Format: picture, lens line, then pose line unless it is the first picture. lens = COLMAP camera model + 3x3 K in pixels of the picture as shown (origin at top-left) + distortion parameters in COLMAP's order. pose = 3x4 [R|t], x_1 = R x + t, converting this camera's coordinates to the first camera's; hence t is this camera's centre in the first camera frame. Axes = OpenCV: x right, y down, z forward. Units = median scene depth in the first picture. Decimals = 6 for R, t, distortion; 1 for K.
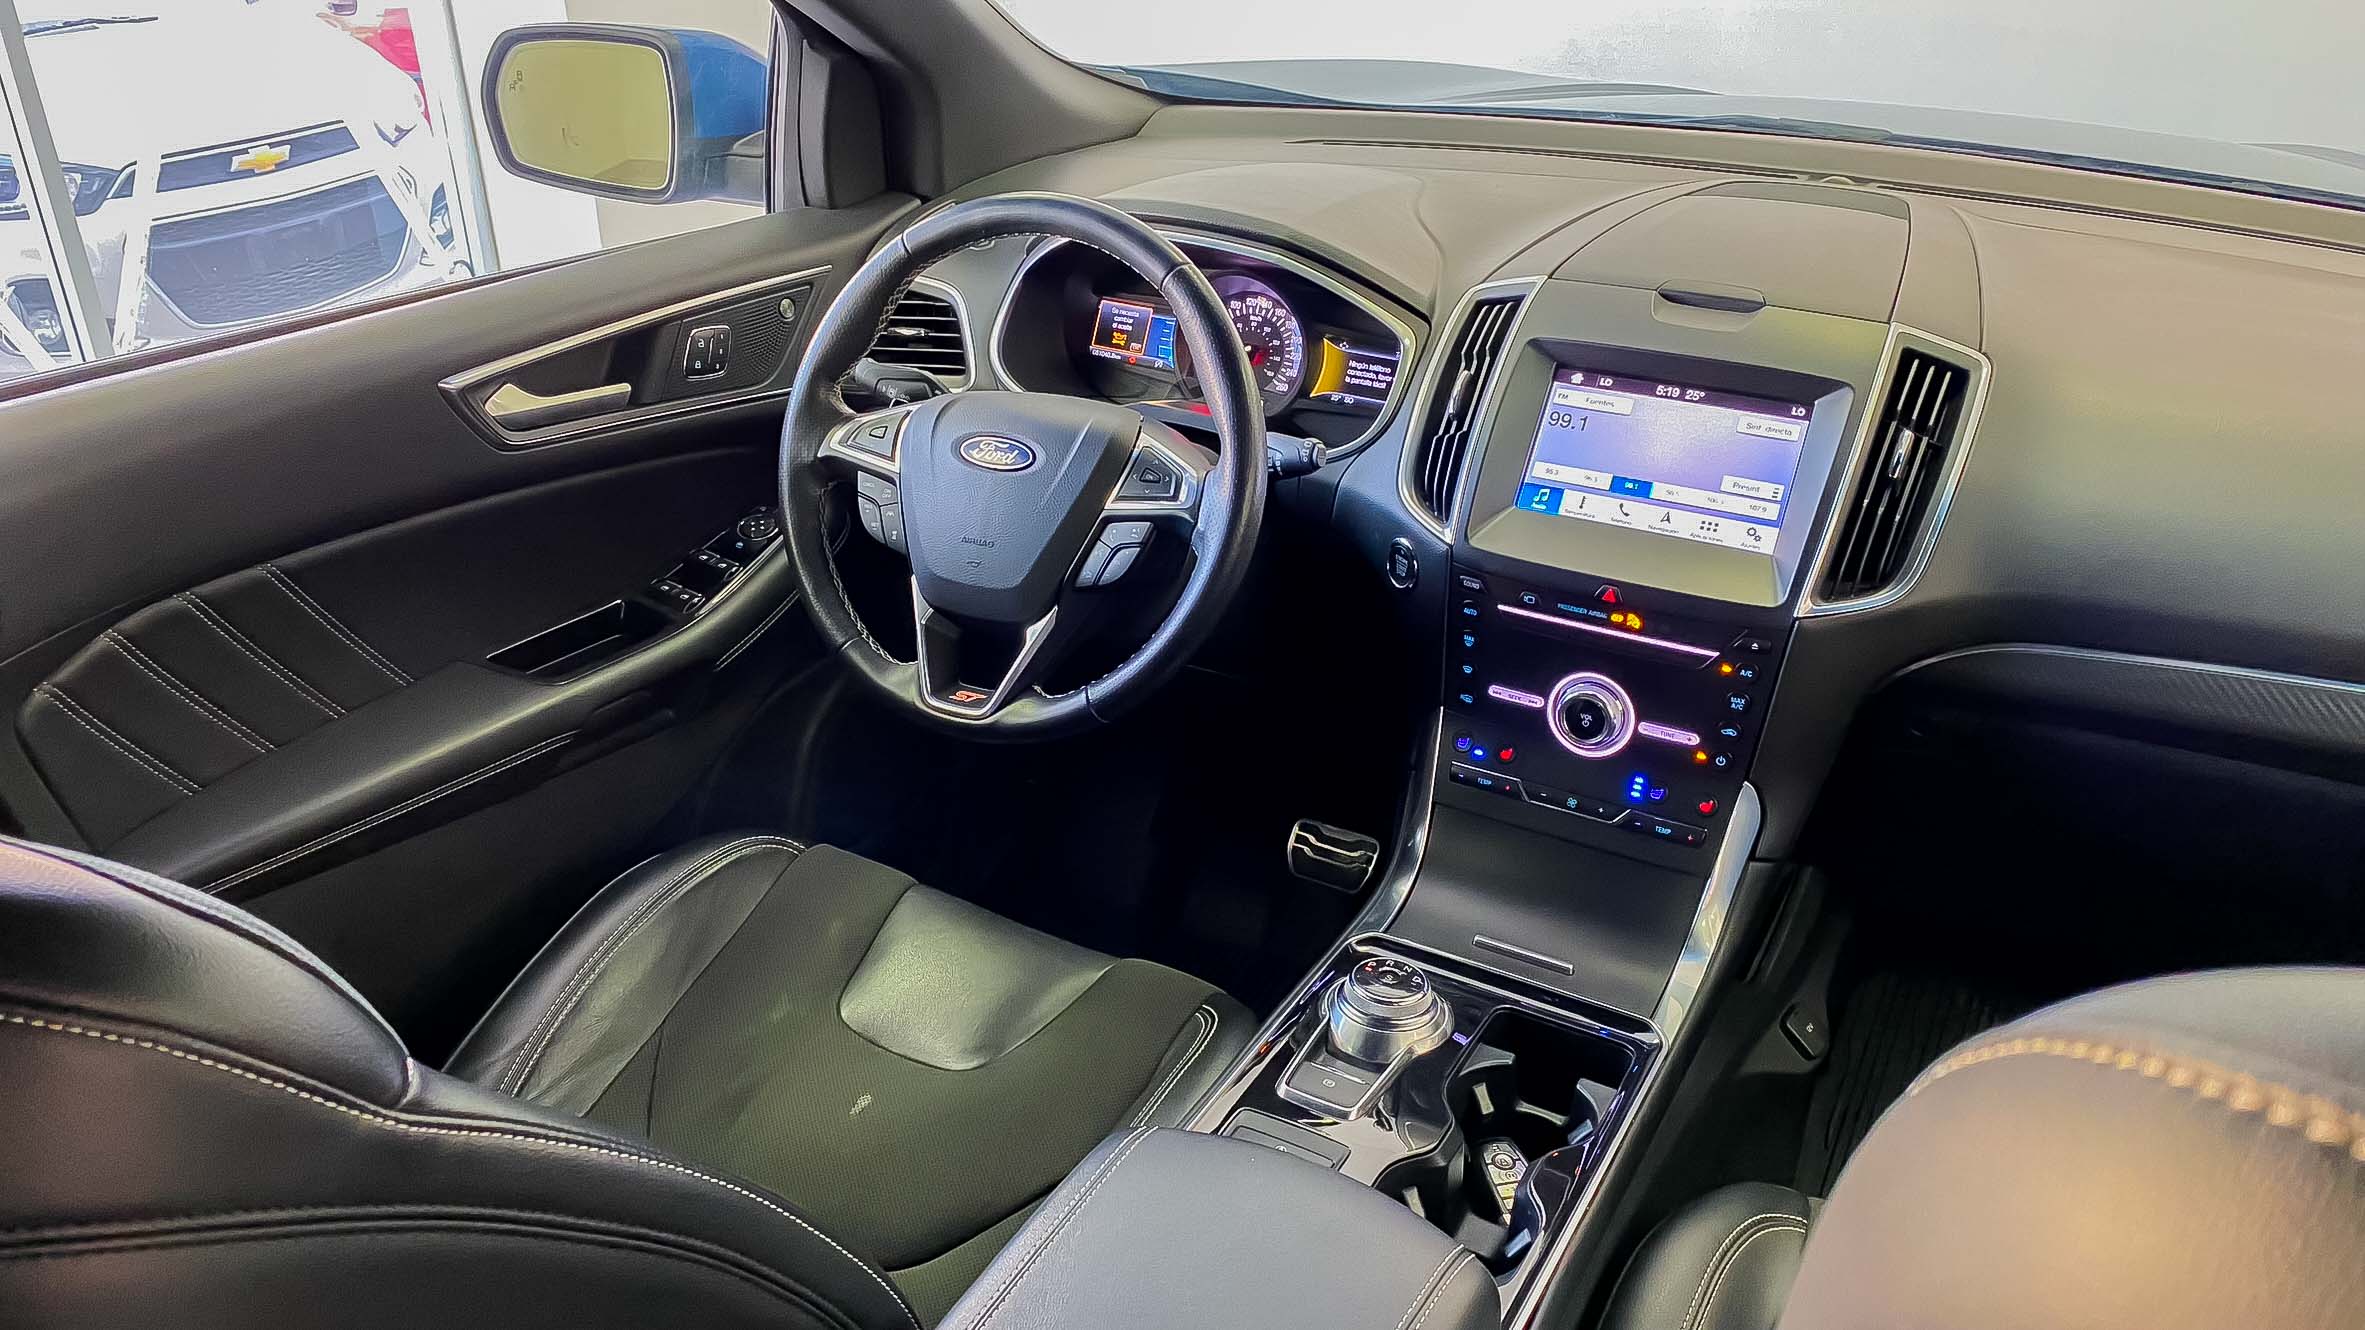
lens RADIAL K [[1776.6, 0, 1195.0], [0, 1776.6, 632.2], [0, 0, 1]] dist [0.151639, -0.332067]
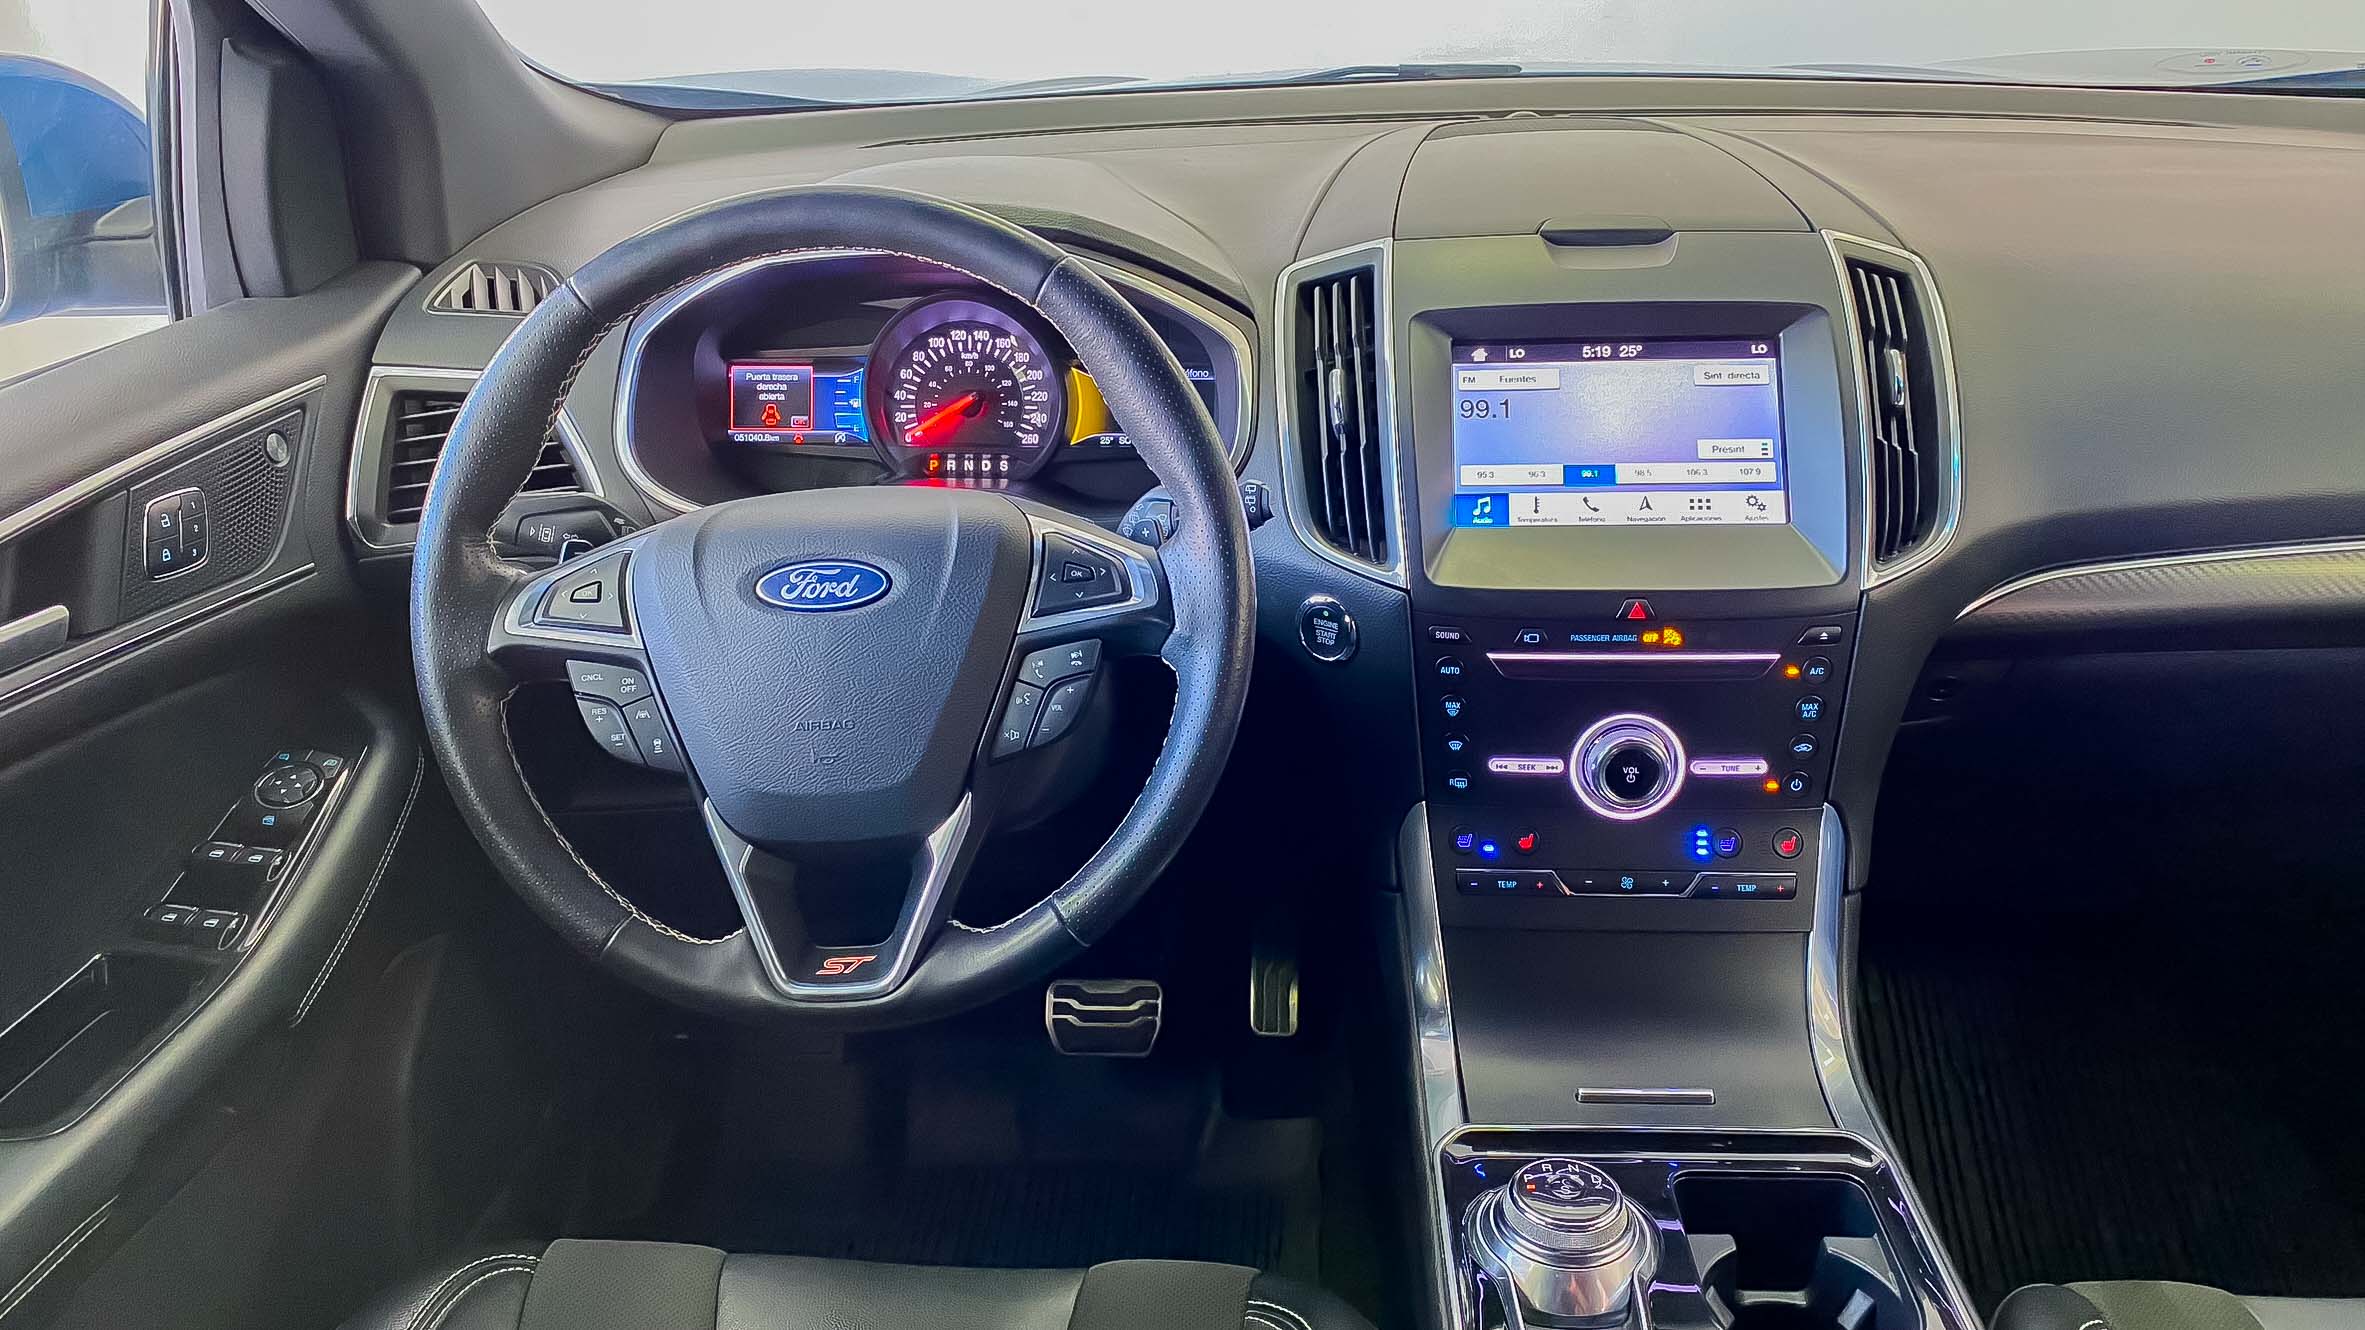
lens RADIAL K [[1776.6, 0, 1195.0], [0, 1776.6, 632.2], [0, 0, 1]] dist [0.151639, -0.332067]
pose [[0.900412, -0.204504, 0.383975, -0.233881], [0.218932, 0.975720, 0.006277, -0.056515], [-0.375936, 0.078412, 0.923322, 0.339326]]
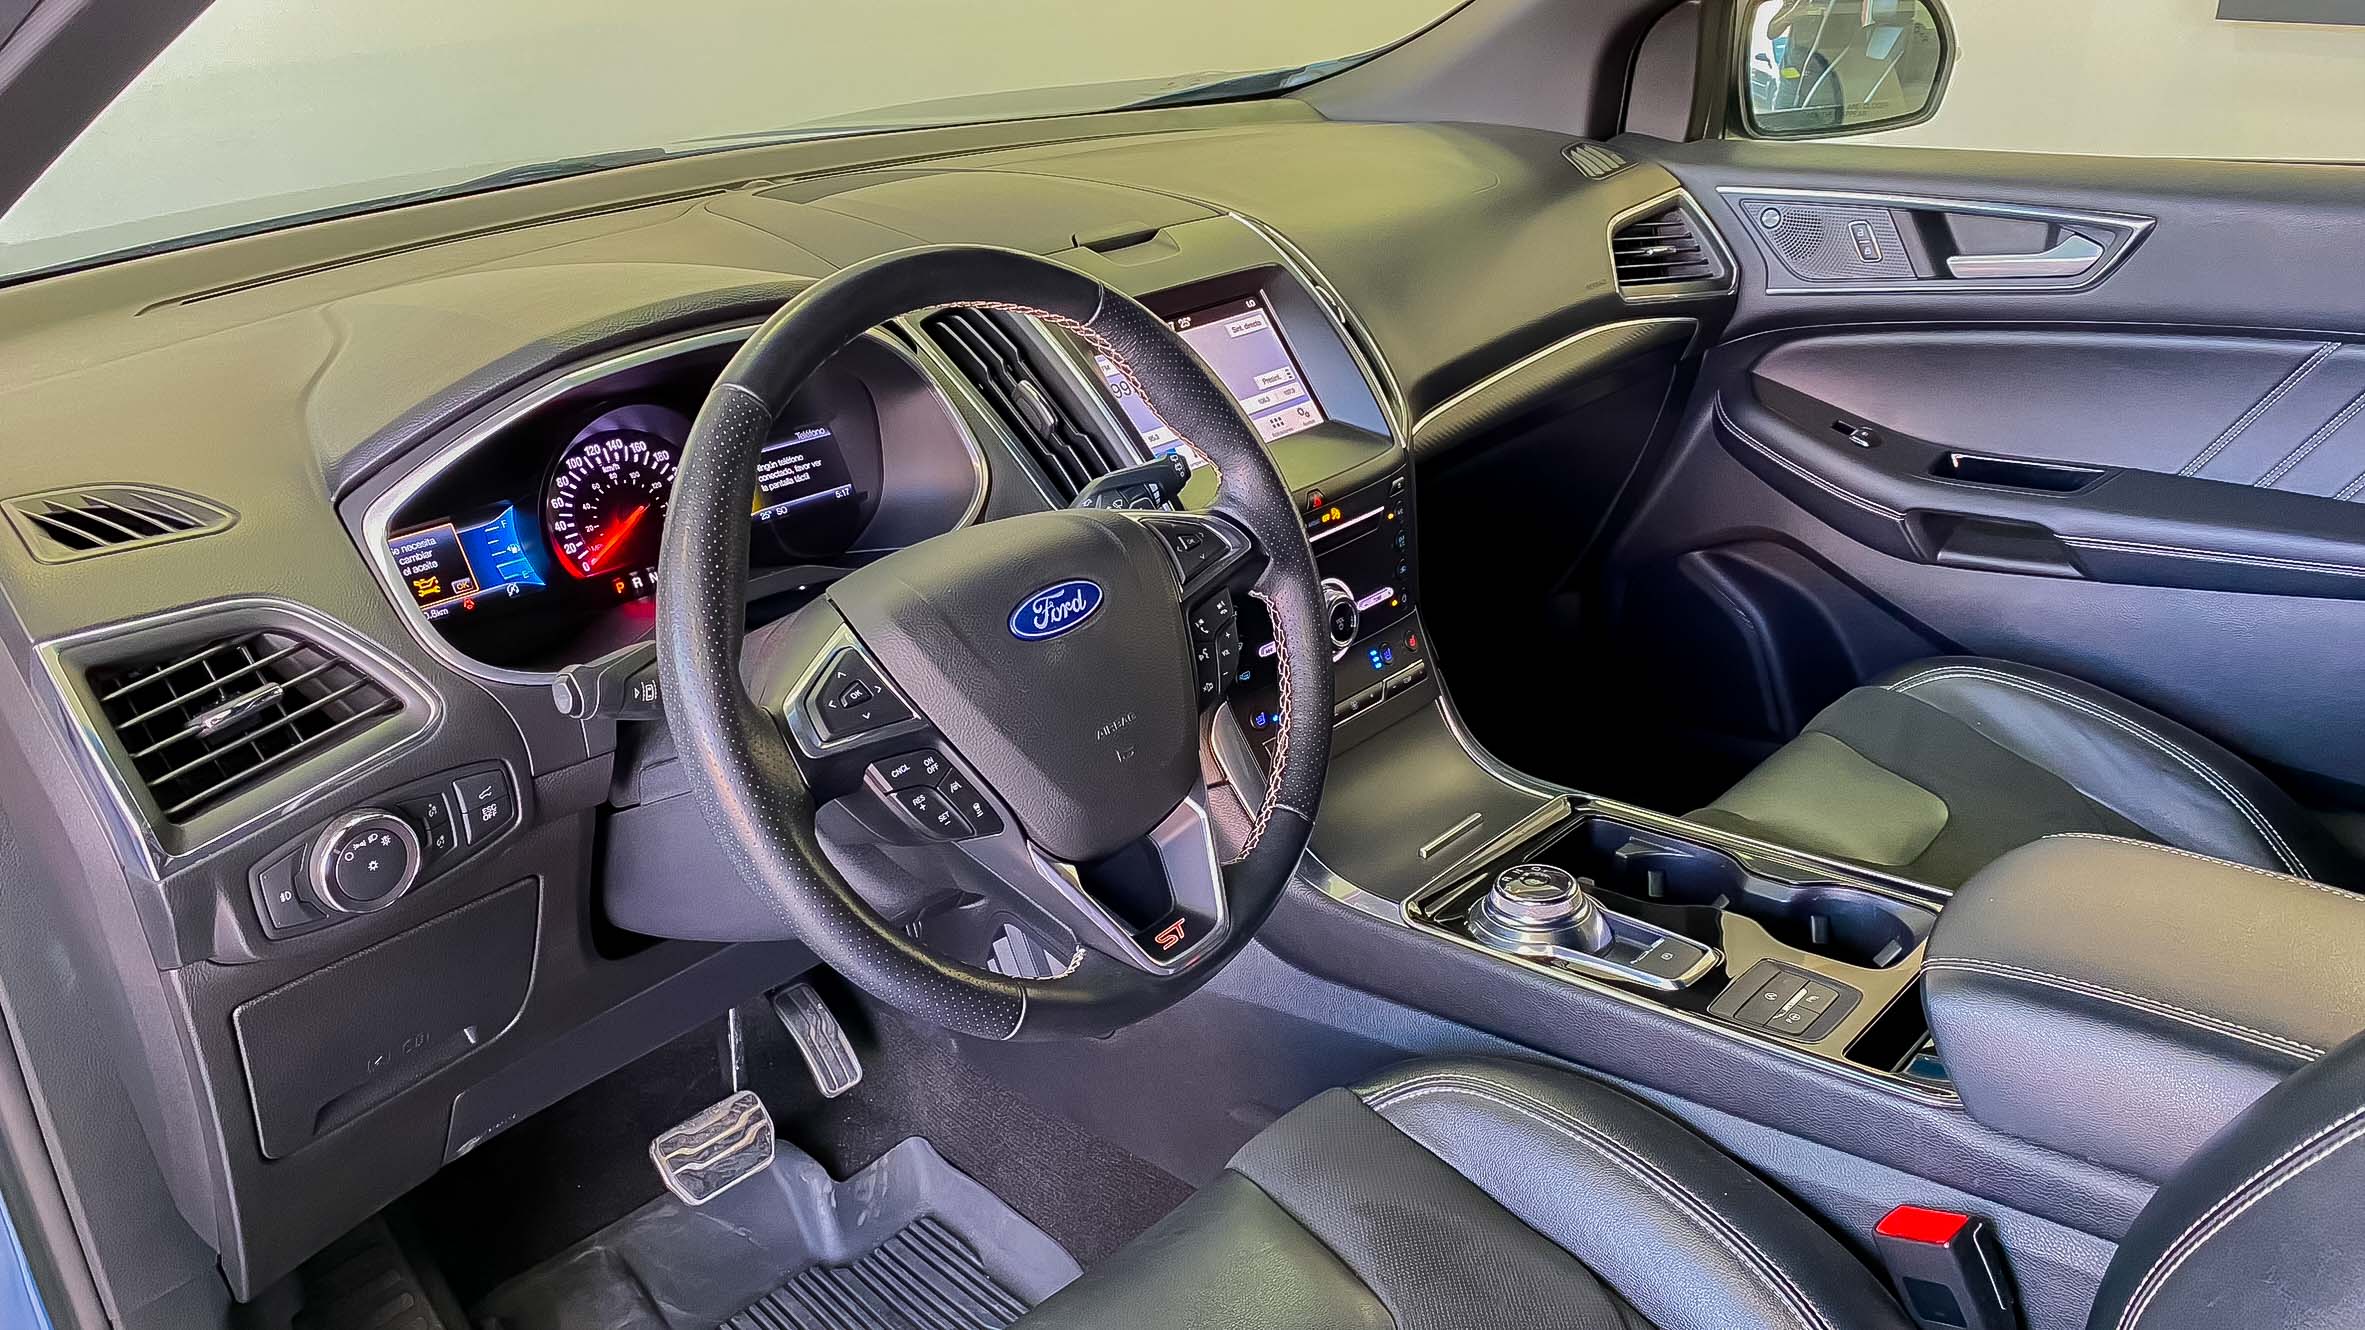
lens RADIAL K [[1803.5, 0, 1225.2], [0, 1803.5, 664.9], [0, 0, 1]] dist [0.059308, -0.125734]
pose [[0.225134, -0.403368, 0.886910, -0.702299], [0.457881, 0.847300, 0.269125, -0.232487], [-0.860035, 0.345511, 0.375451, 0.664561]]
